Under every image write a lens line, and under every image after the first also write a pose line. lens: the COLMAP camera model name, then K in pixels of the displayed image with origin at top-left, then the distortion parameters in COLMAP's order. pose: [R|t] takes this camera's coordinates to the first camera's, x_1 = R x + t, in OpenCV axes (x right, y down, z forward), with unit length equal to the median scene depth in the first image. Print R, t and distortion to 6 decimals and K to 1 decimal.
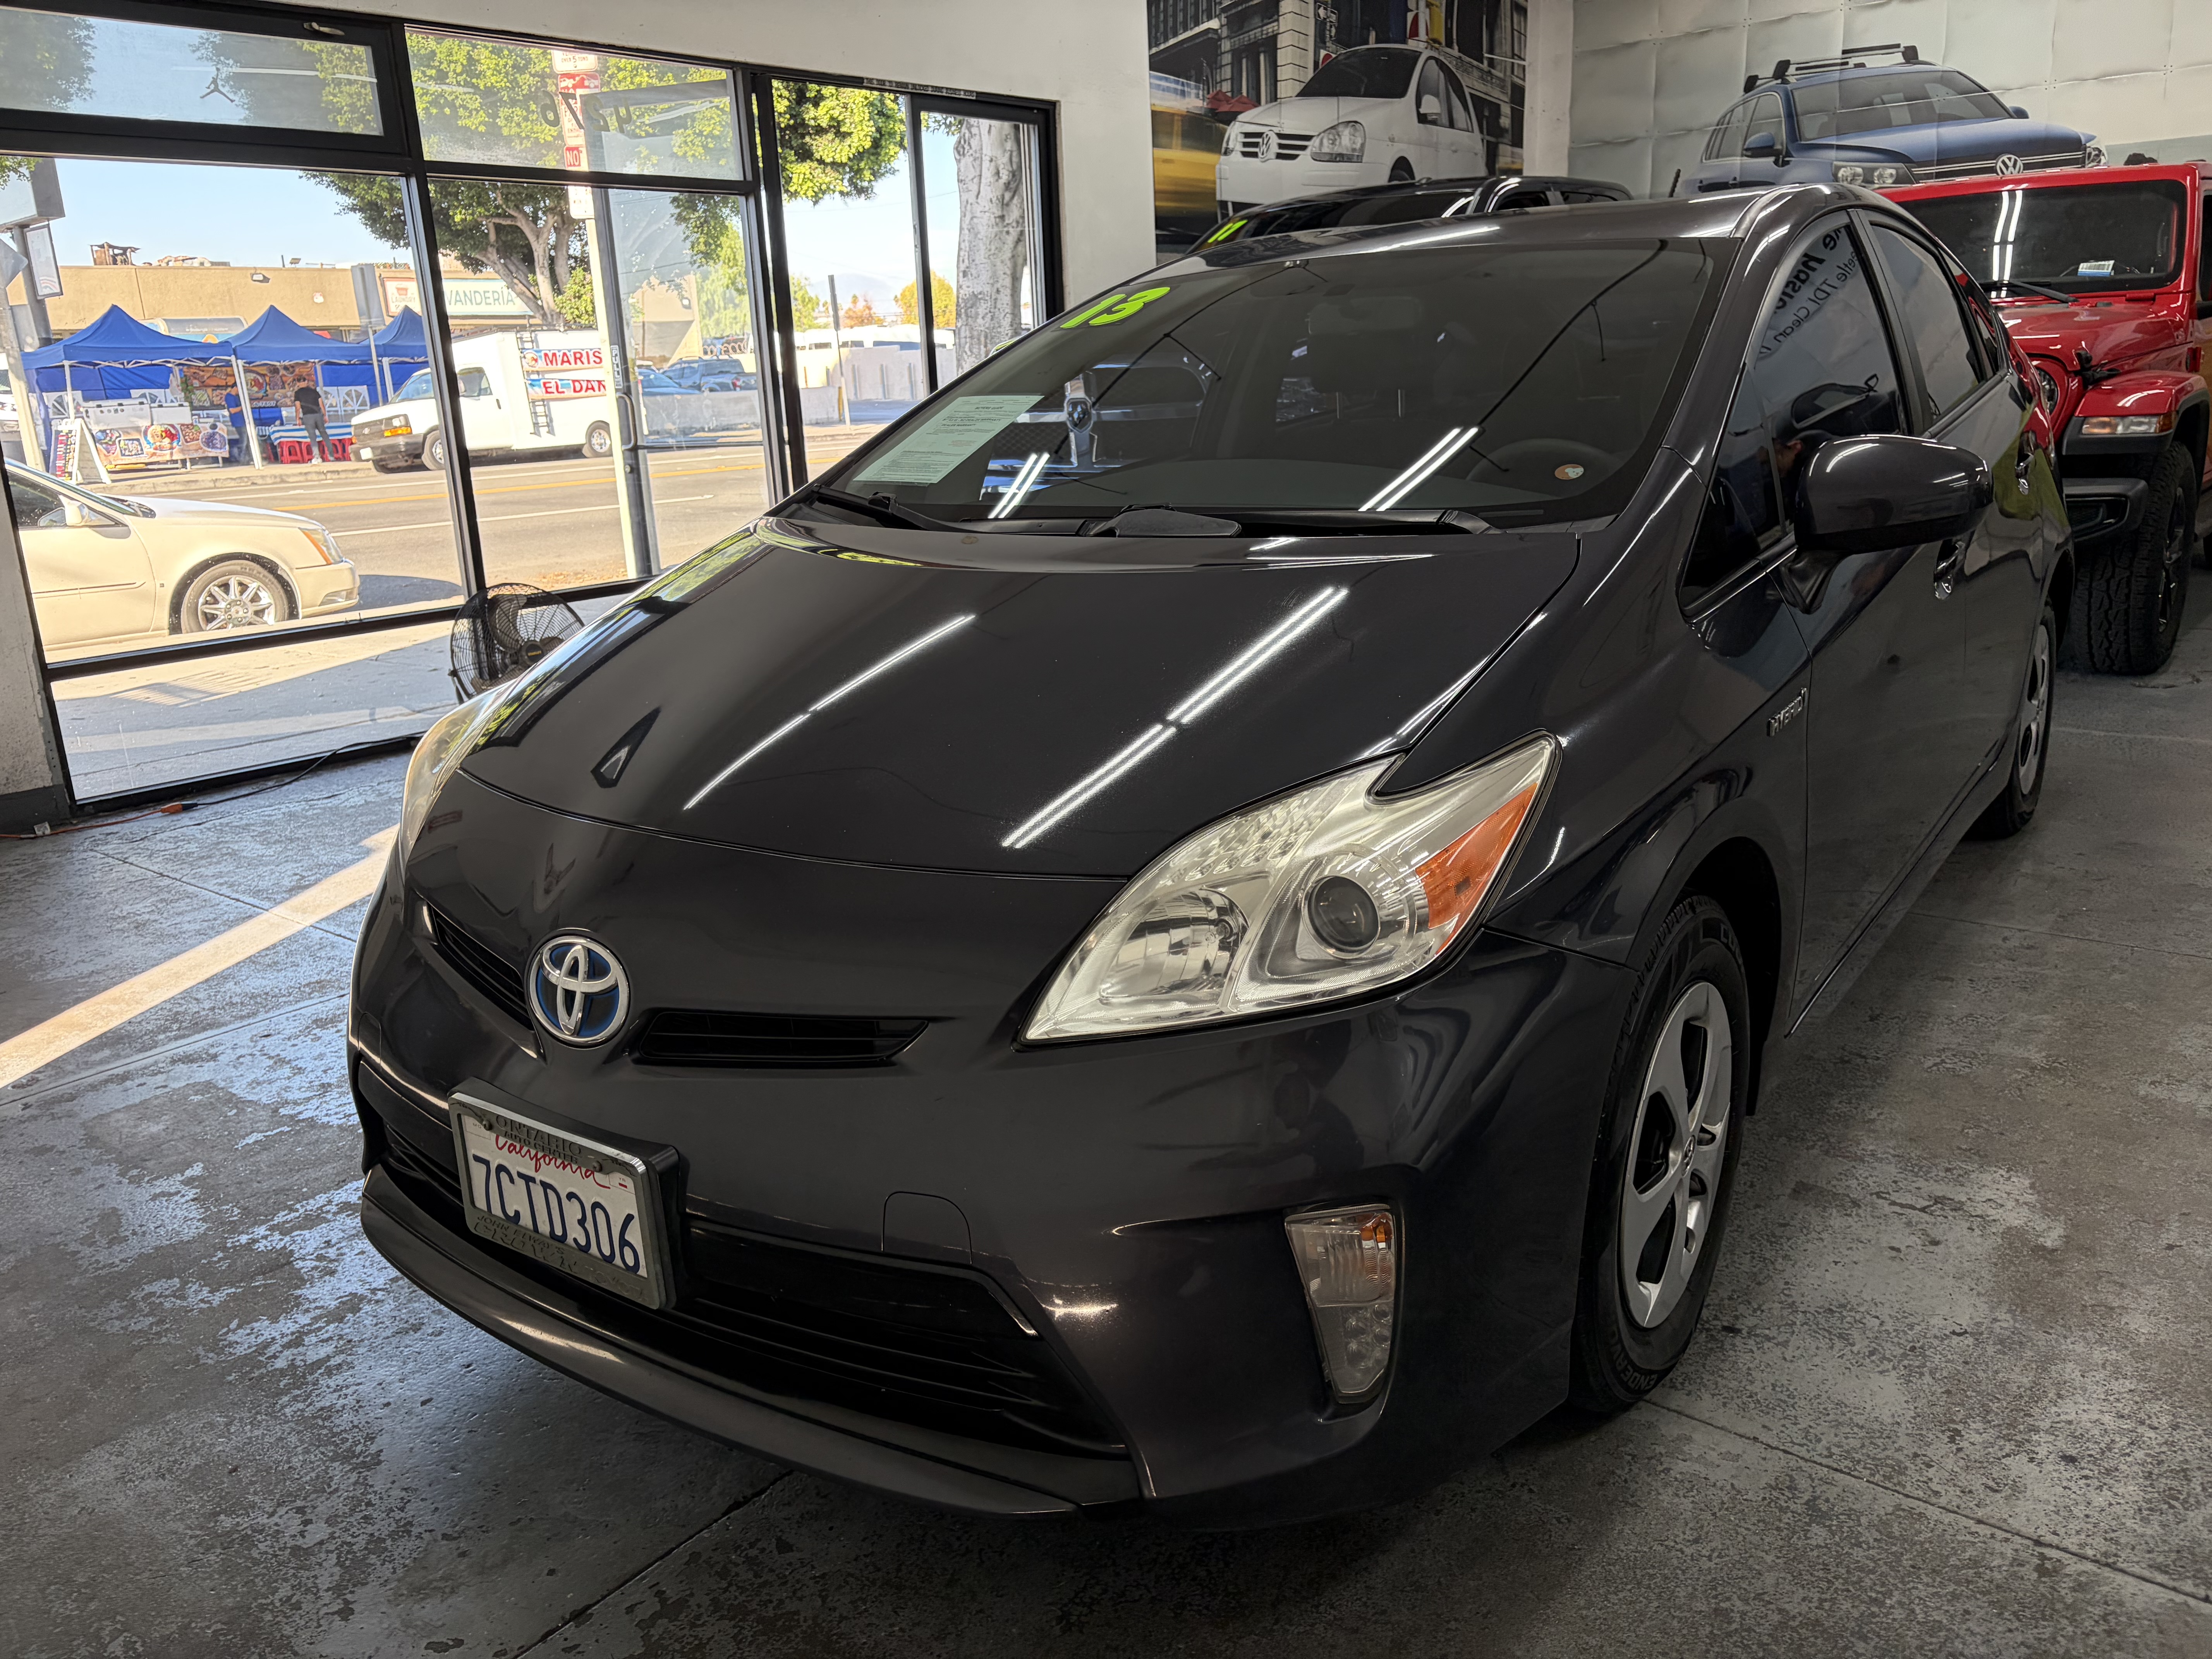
lens RADIAL K [[1680.7, 0, 1110.2], [0, 1680.7, 822.4], [0, 0, 1]] dist [0.042355, -0.038250]
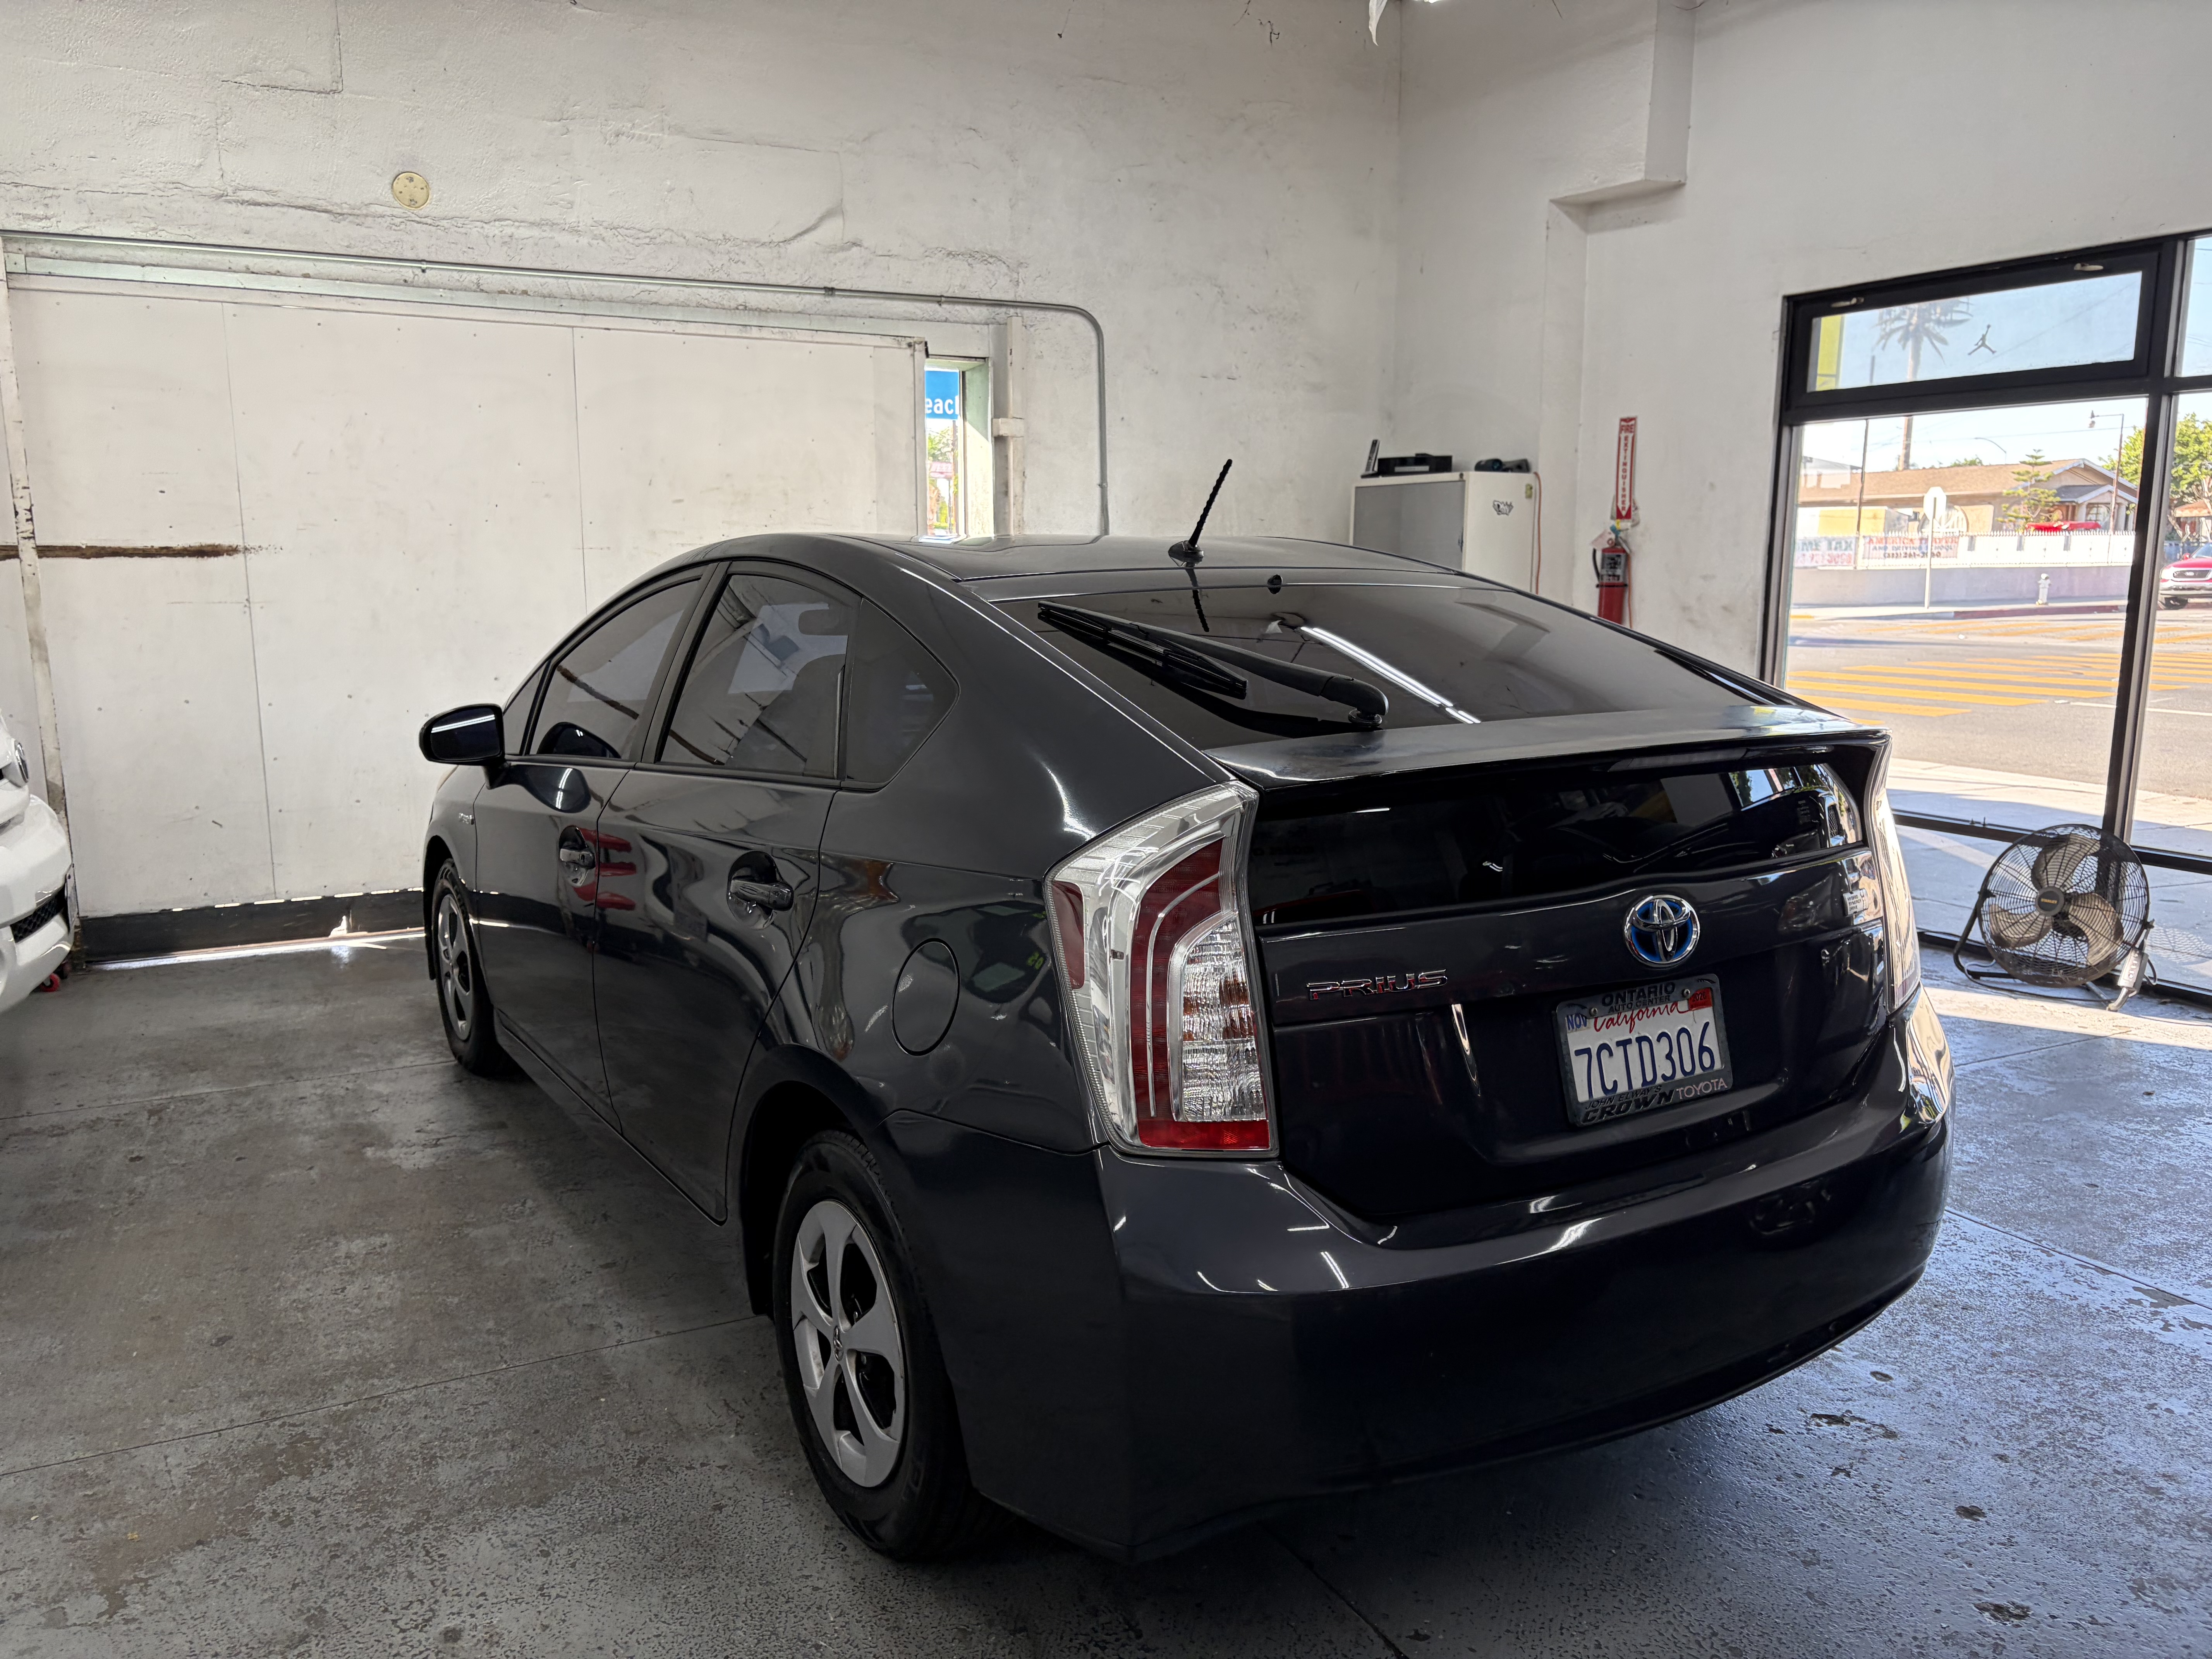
lens RADIAL K [[1680.7, 0, 1085.9], [0, 1680.7, 833.5], [0, 0, 1]] dist [0.042355, -0.038250]
pose [[-0.392393, 0.196371, -0.898591, 1.508848], [-0.225780, 0.926491, 0.301061, -0.646045], [0.891656, 0.321018, -0.319212, 1.797358]]
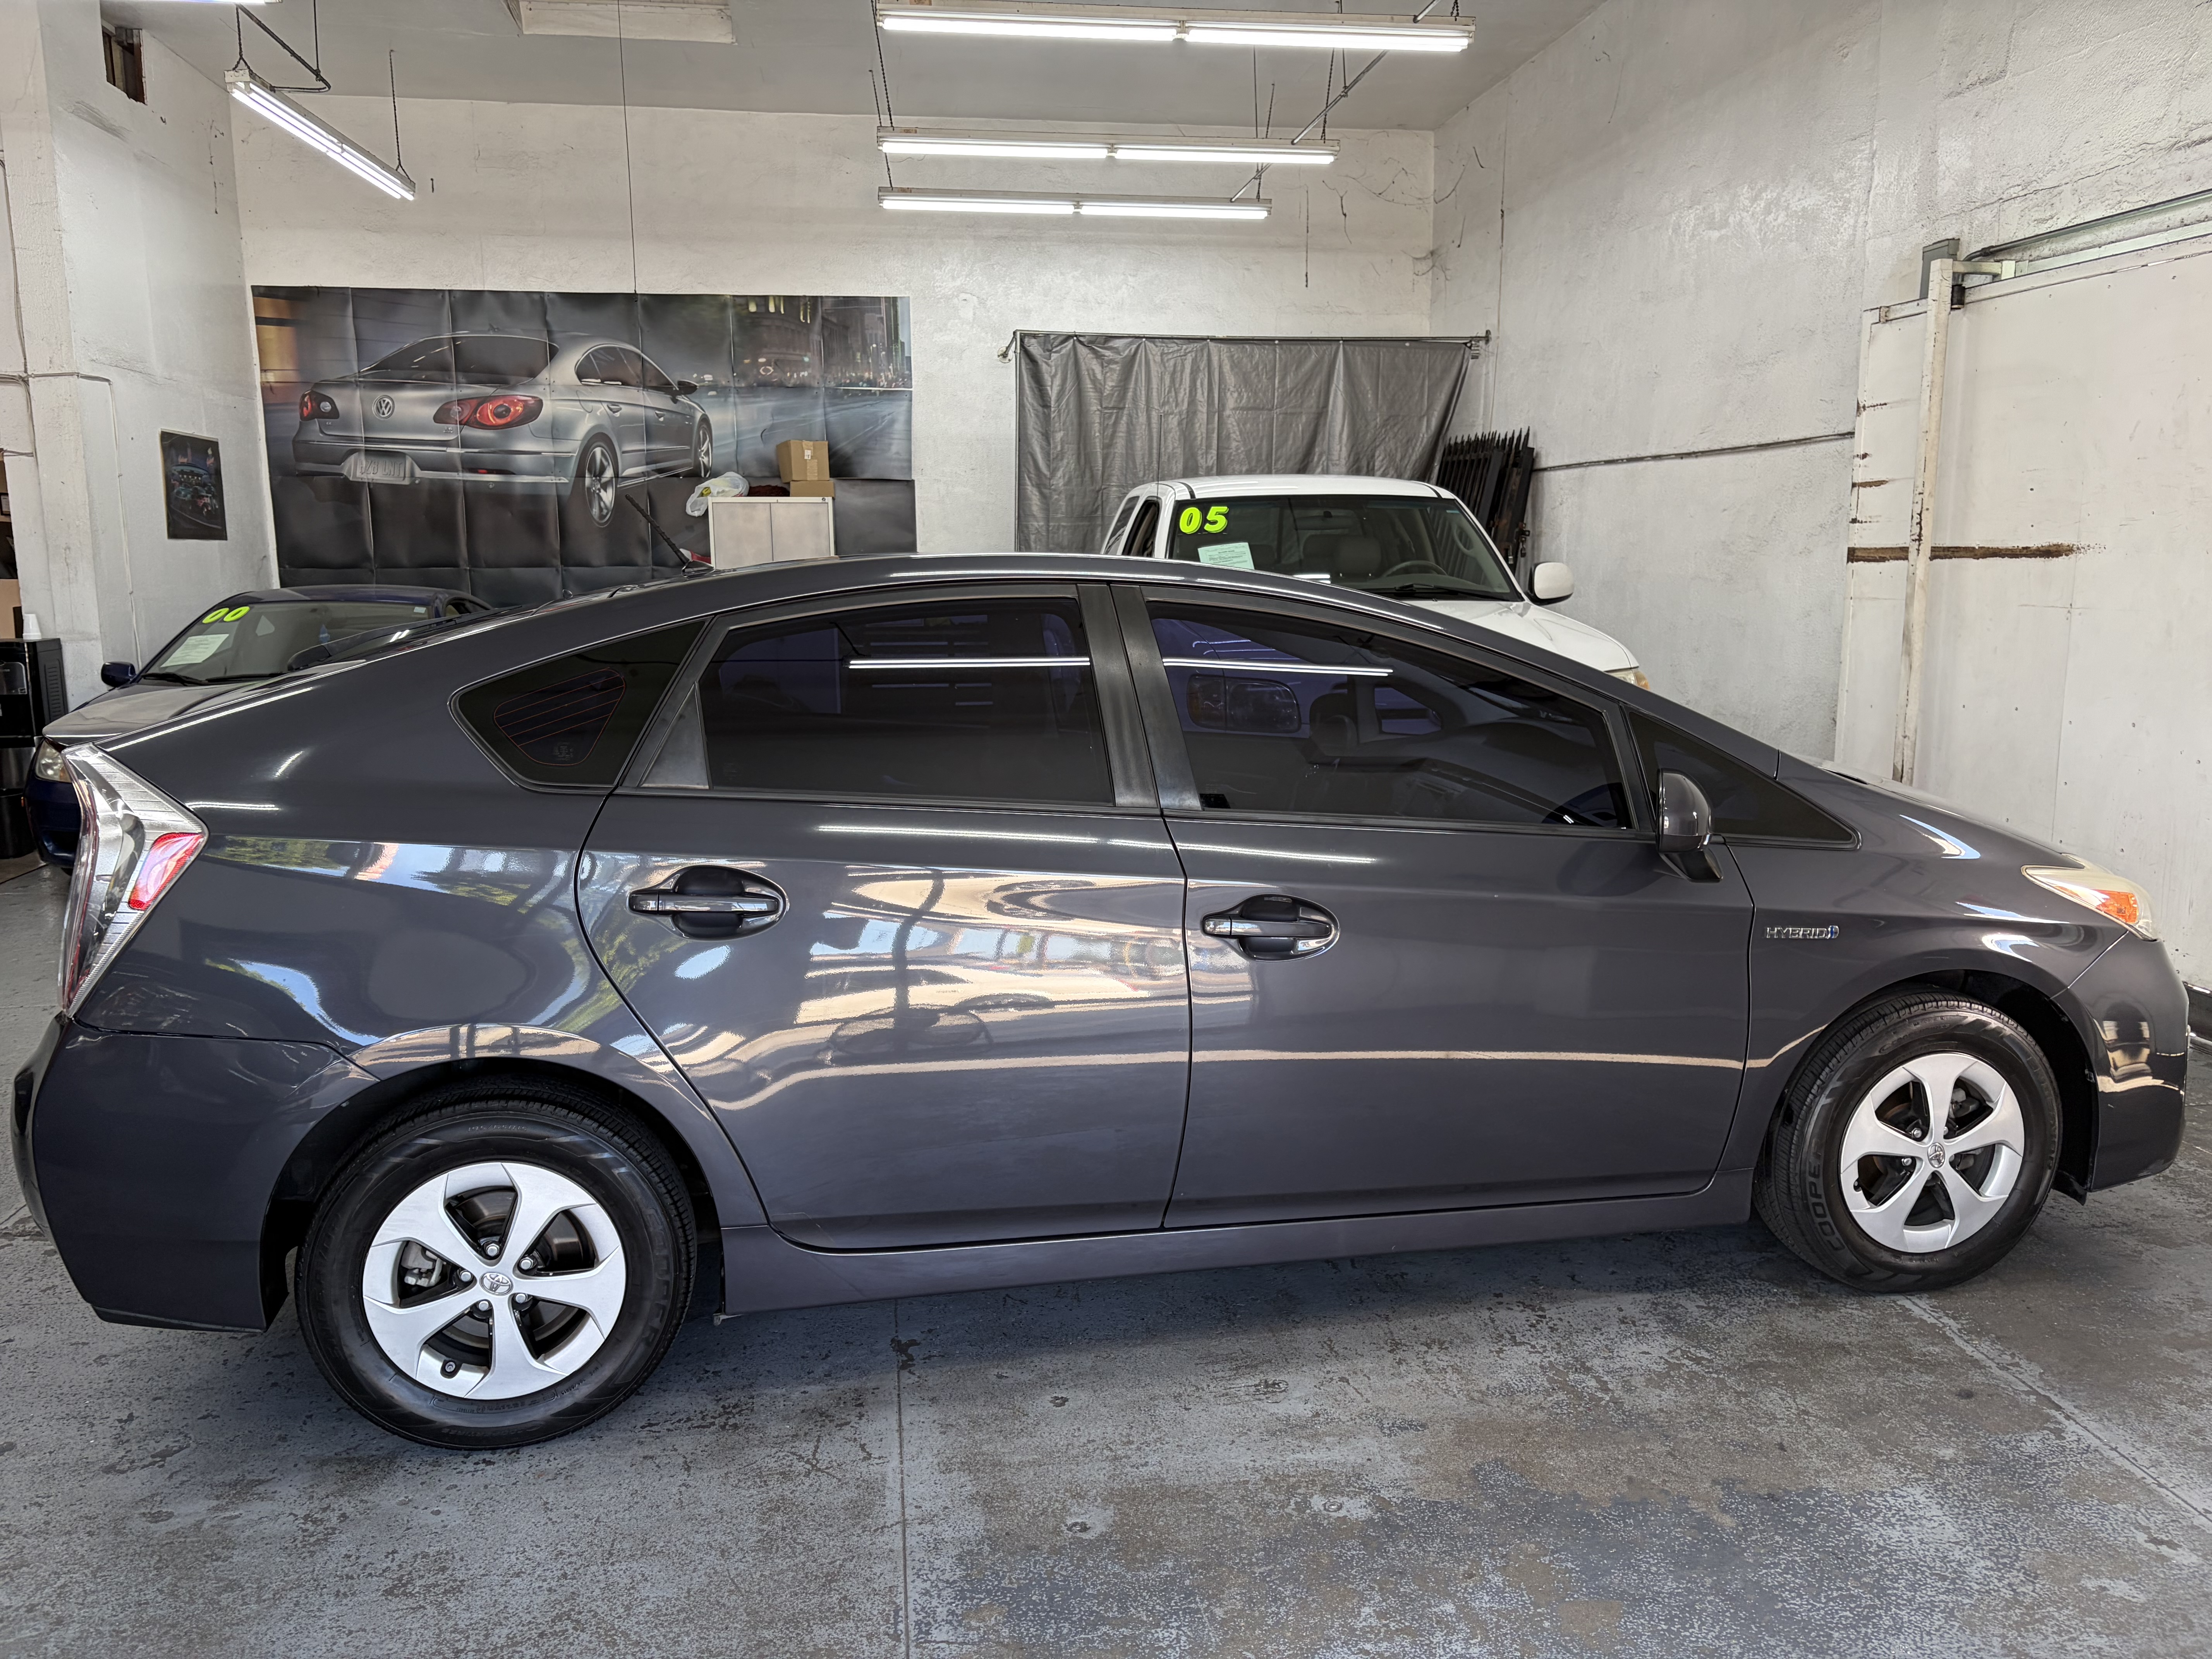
lens RADIAL K [[1680.7, 0, 1109.4], [0, 1680.7, 807.1], [0, 0, 1]] dist [0.042355, -0.038250]
pose [[-0.731561, -0.051789, 0.679807, -0.627227], [0.221607, 0.924904, 0.308939, -0.662535], [-0.644756, 0.376657, -0.665146, 2.158751]]
